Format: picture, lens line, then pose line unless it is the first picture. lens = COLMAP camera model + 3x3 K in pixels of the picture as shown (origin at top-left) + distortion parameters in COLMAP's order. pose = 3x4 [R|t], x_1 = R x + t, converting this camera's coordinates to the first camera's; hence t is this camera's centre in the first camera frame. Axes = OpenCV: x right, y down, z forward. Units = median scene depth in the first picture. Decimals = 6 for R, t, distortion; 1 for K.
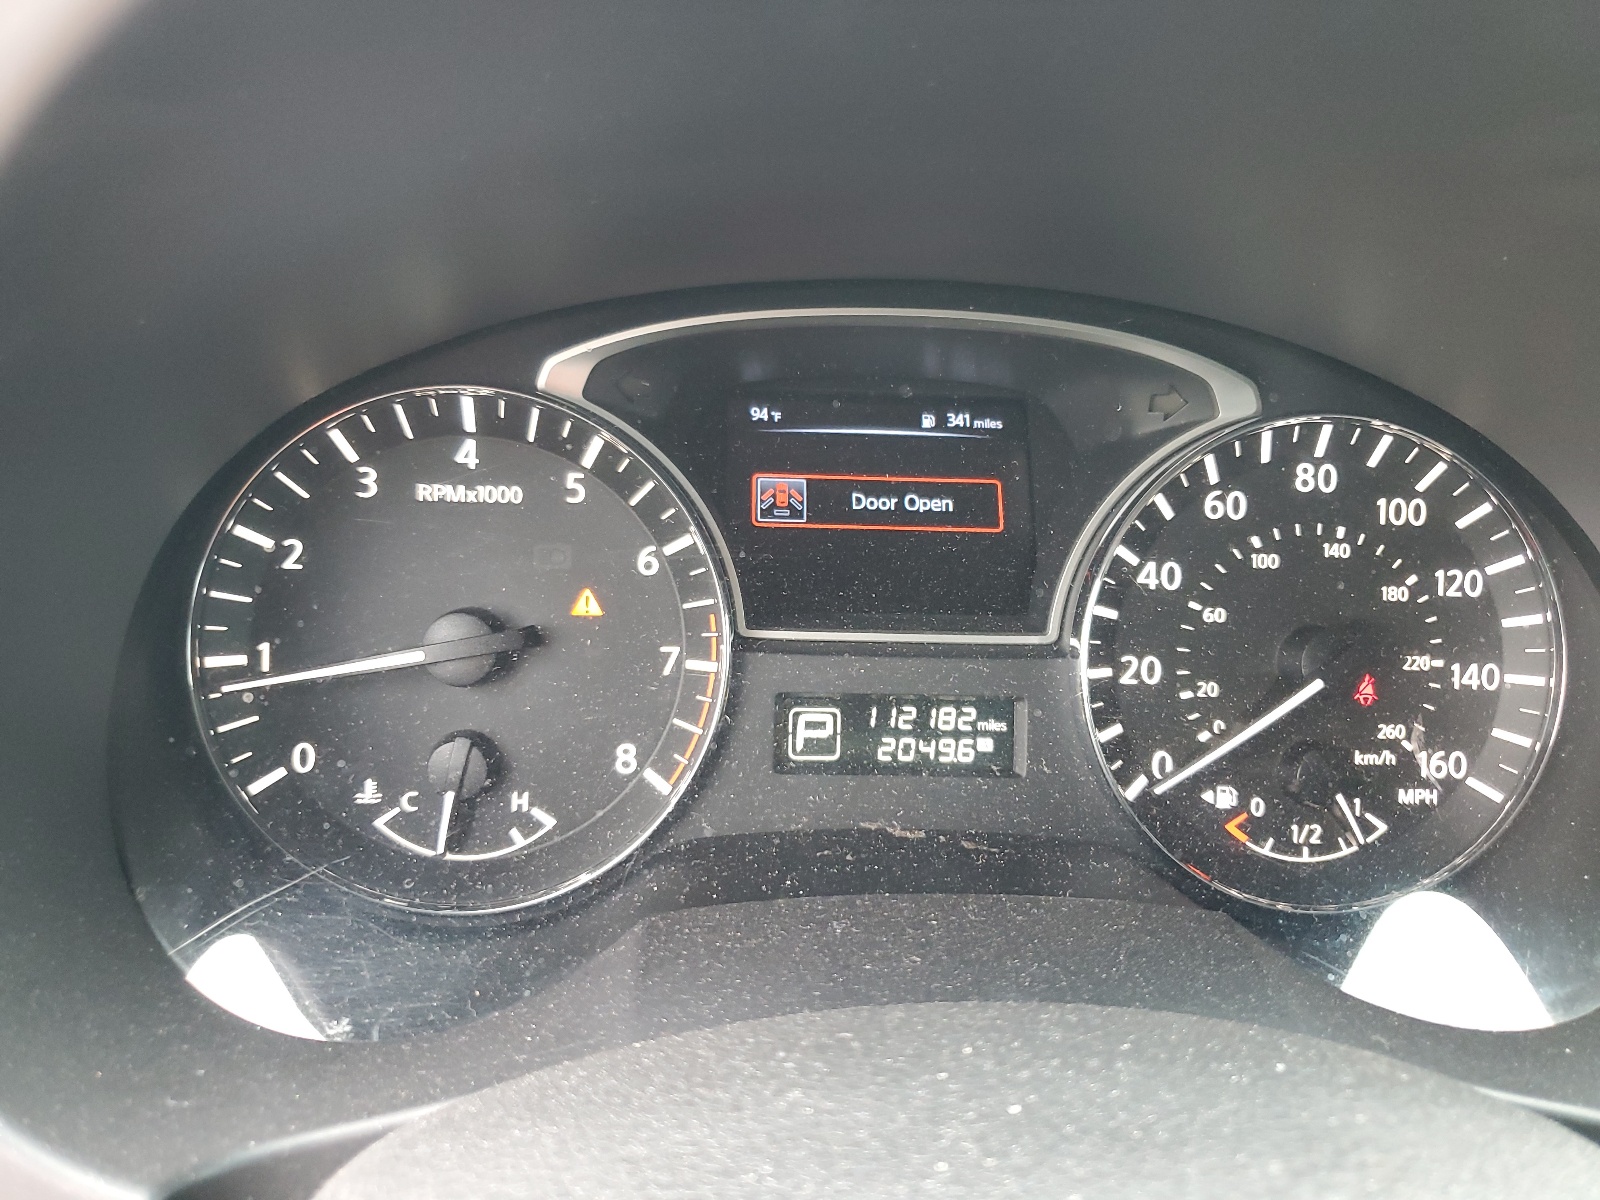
lens RADIAL K [[1195.2, 0, 792.8], [0, 1195.2, 612.5], [0, 0, 1]] dist [-0.014636, 0.002191]
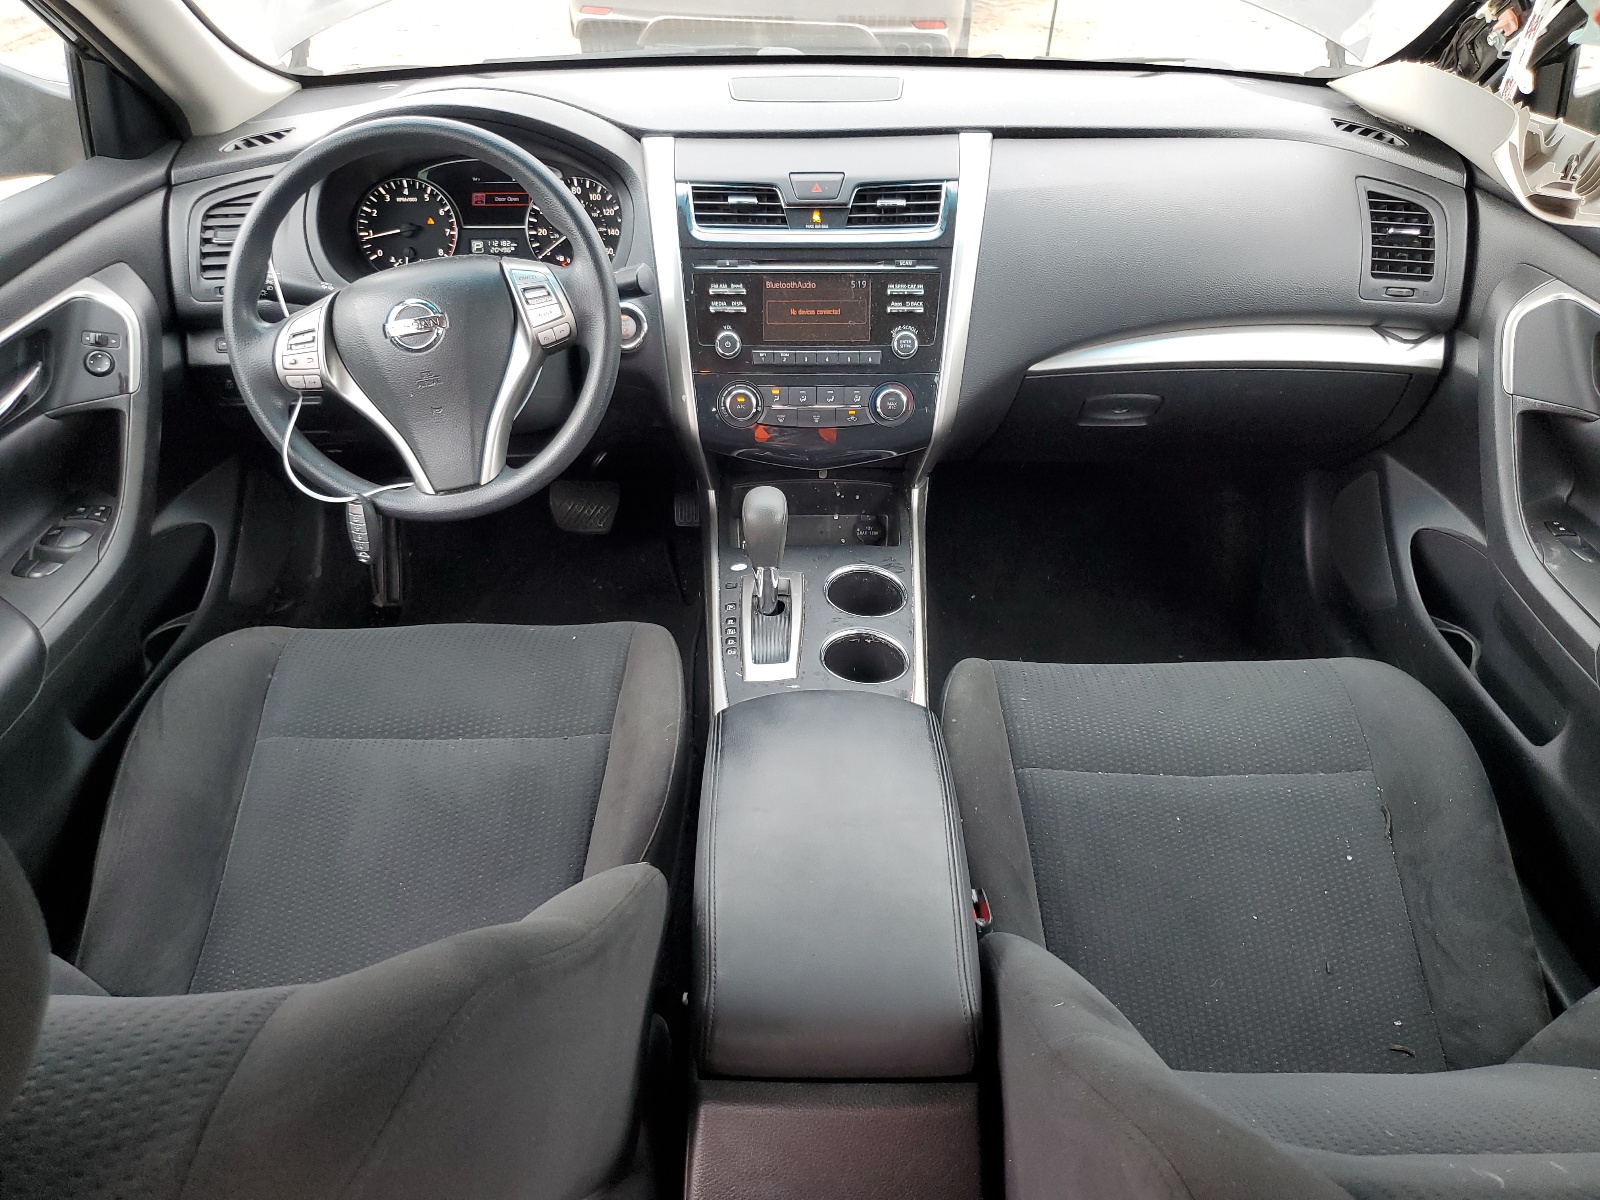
lens RADIAL K [[1195.2, 0, 800.5], [0, 1195.2, 585.4], [0, 0, 1]] dist [-0.014636, 0.002191]
pose [[0.996674, -0.008061, -0.081098, 1.817623], [0.024125, 0.979679, 0.199116, 0.545931], [0.077845, -0.200410, 0.976614, -4.202298]]
